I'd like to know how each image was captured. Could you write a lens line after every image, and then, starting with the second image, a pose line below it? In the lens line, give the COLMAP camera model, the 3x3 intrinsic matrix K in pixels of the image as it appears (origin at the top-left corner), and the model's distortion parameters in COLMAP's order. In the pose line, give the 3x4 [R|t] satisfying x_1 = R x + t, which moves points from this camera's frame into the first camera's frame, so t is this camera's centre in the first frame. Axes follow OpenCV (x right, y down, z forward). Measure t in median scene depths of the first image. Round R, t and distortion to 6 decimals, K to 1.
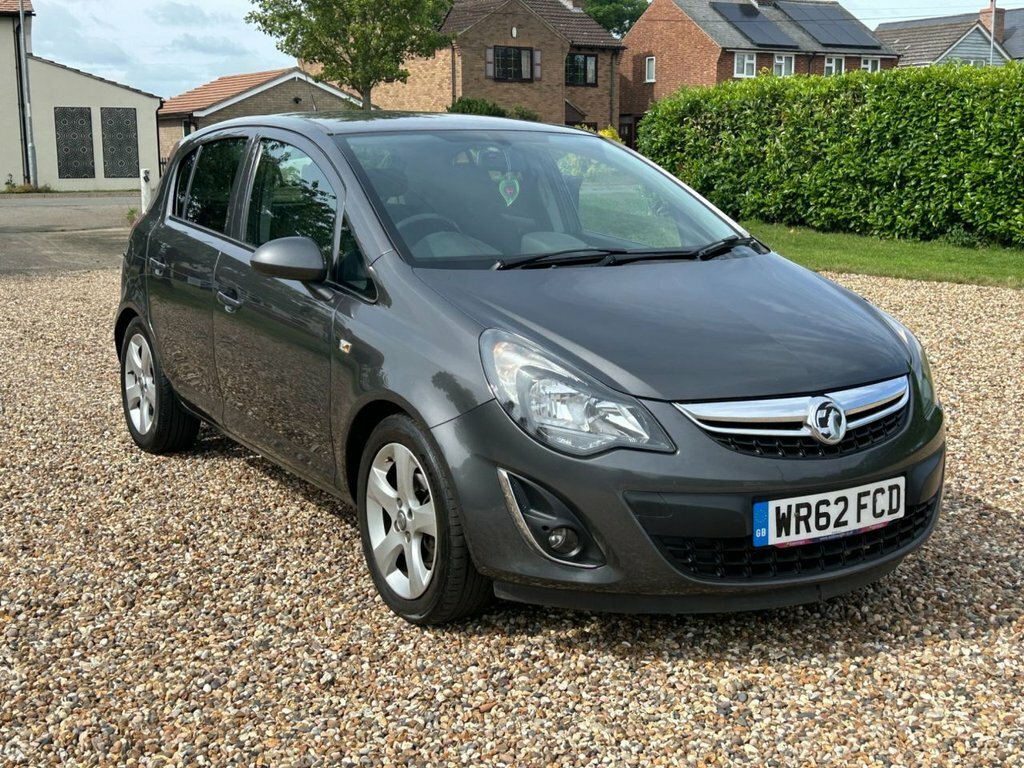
lens RADIAL K [[1372.0, 0, 509.2], [0, 1372.0, 390.0], [0, 0, 1]] dist [0.068778, 0.000000]
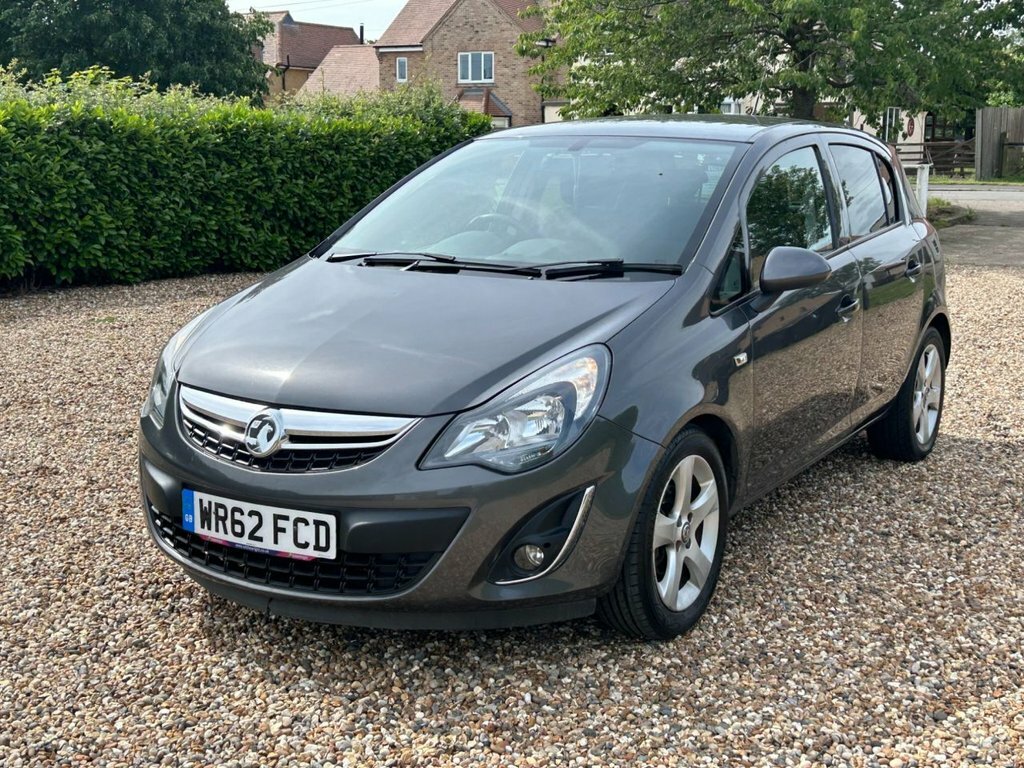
lens RADIAL K [[1372.0, 0, 519.6], [0, 1372.0, 377.1], [0, 0, 1]] dist [0.068778, 0.000000]
pose [[0.465594, 0.164005, -0.869669, 1.166946], [-0.165291, 0.981502, 0.096604, -0.143223], [0.869426, 0.098770, 0.484090, 0.670574]]
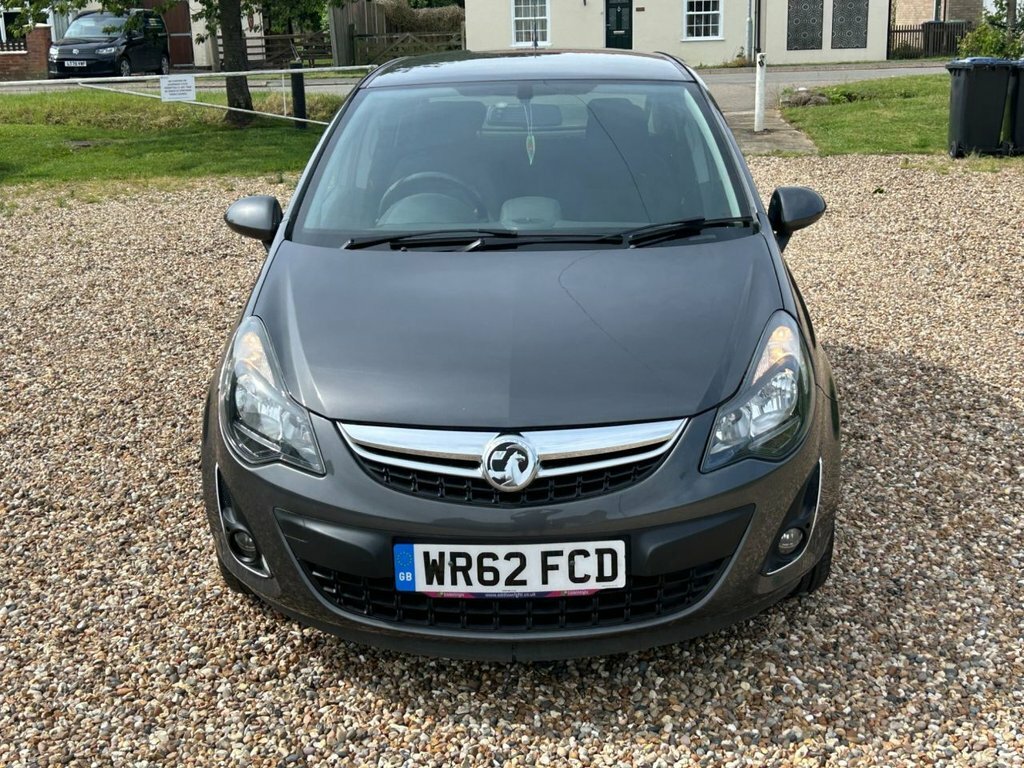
lens RADIAL K [[1372.0, 0, 531.1], [0, 1372.0, 366.0], [0, 0, 1]] dist [0.068778, 0.000000]
pose [[0.843873, 0.120302, -0.522882, 0.682768], [-0.076710, 0.991579, 0.104338, -0.129236], [0.531031, -0.047938, 0.845995, 0.275926]]
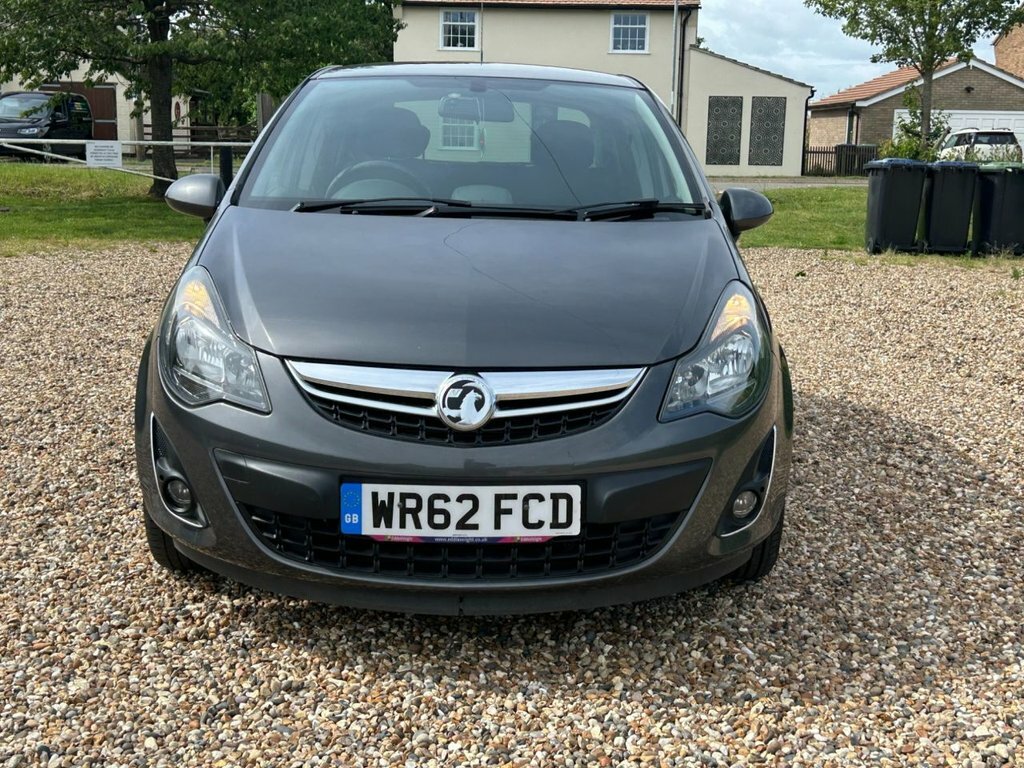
lens RADIAL K [[1372.0, 0, 530.5], [0, 1372.0, 359.3], [0, 0, 1]] dist [0.068778, 0.000000]
pose [[0.871868, 0.104365, -0.478491, 0.660228], [-0.113191, 0.993518, 0.010453, -0.017076], [0.476480, 0.045047, 0.878031, 0.278607]]
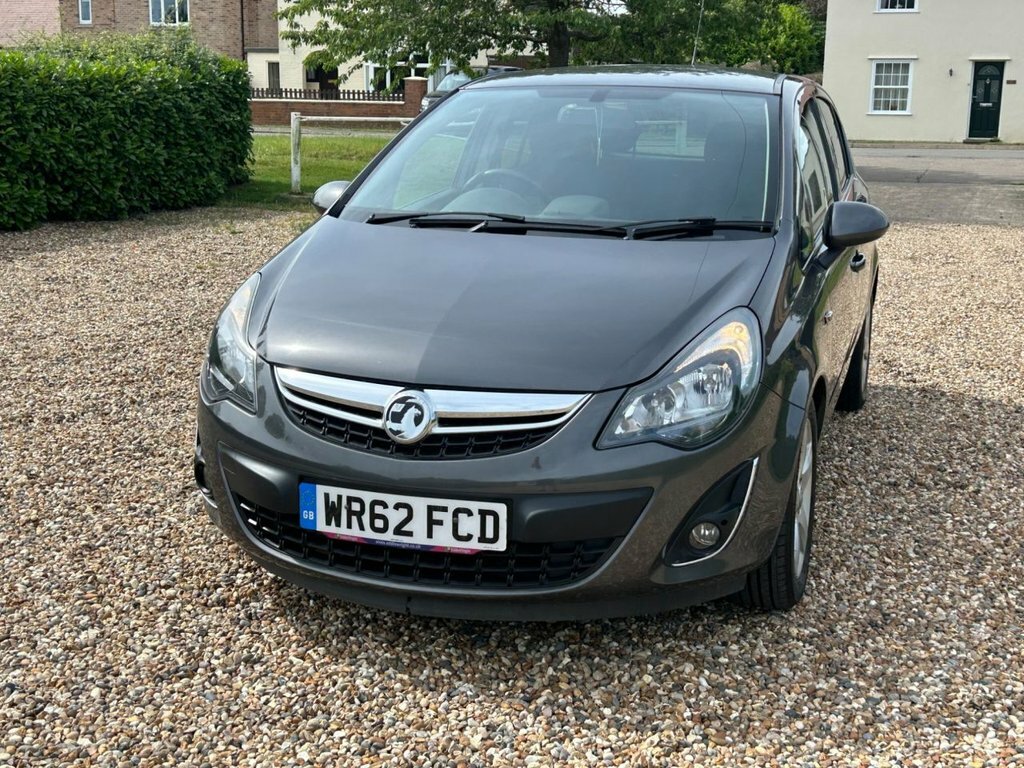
lens RADIAL K [[1372.0, 0, 522.6], [0, 1372.0, 377.3], [0, 0, 1]] dist [0.068778, 0.000000]
pose [[0.658488, 0.171949, -0.732685, 0.925189], [-0.152248, 0.983856, 0.094064, -0.098045], [0.737030, 0.049610, 0.674036, 0.447359]]
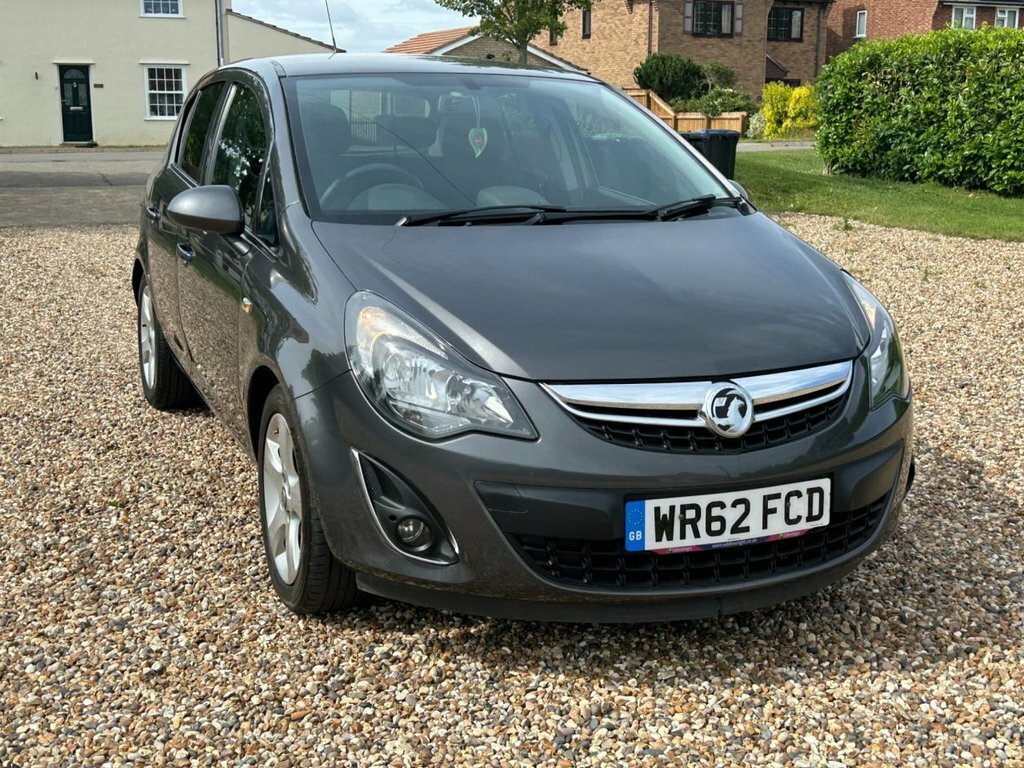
lens RADIAL K [[1372.0, 0, 509.3], [0, 1372.0, 382.1], [0, 0, 1]] dist [0.068778, 0.000000]
pose [[0.987669, 0.040521, -0.151219, 0.223214], [-0.036944, 0.998969, 0.026385, -0.012664], [0.152133, -0.020473, 0.988148, 0.128469]]
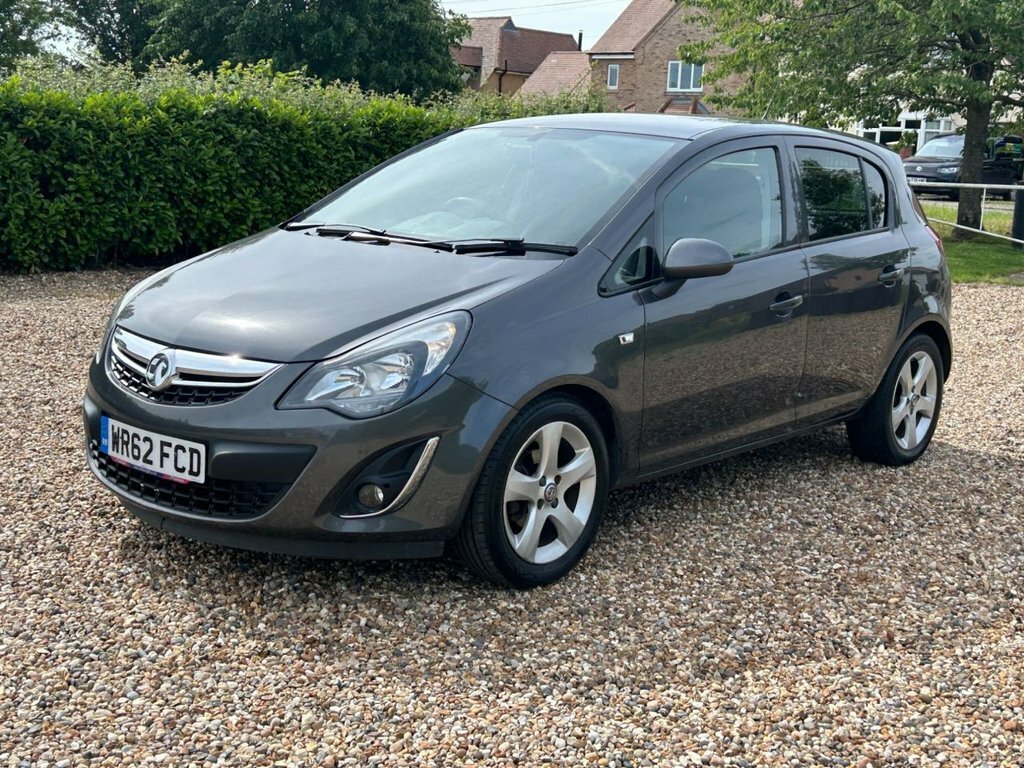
lens RADIAL K [[1372.0, 0, 517.7], [0, 1372.0, 392.4], [0, 0, 1]] dist [0.068778, 0.000000]
pose [[0.308439, 0.194993, -0.931044, 1.368709], [-0.215141, 0.967703, 0.131398, -0.170351], [0.926596, 0.159778, 0.340428, 0.883008]]
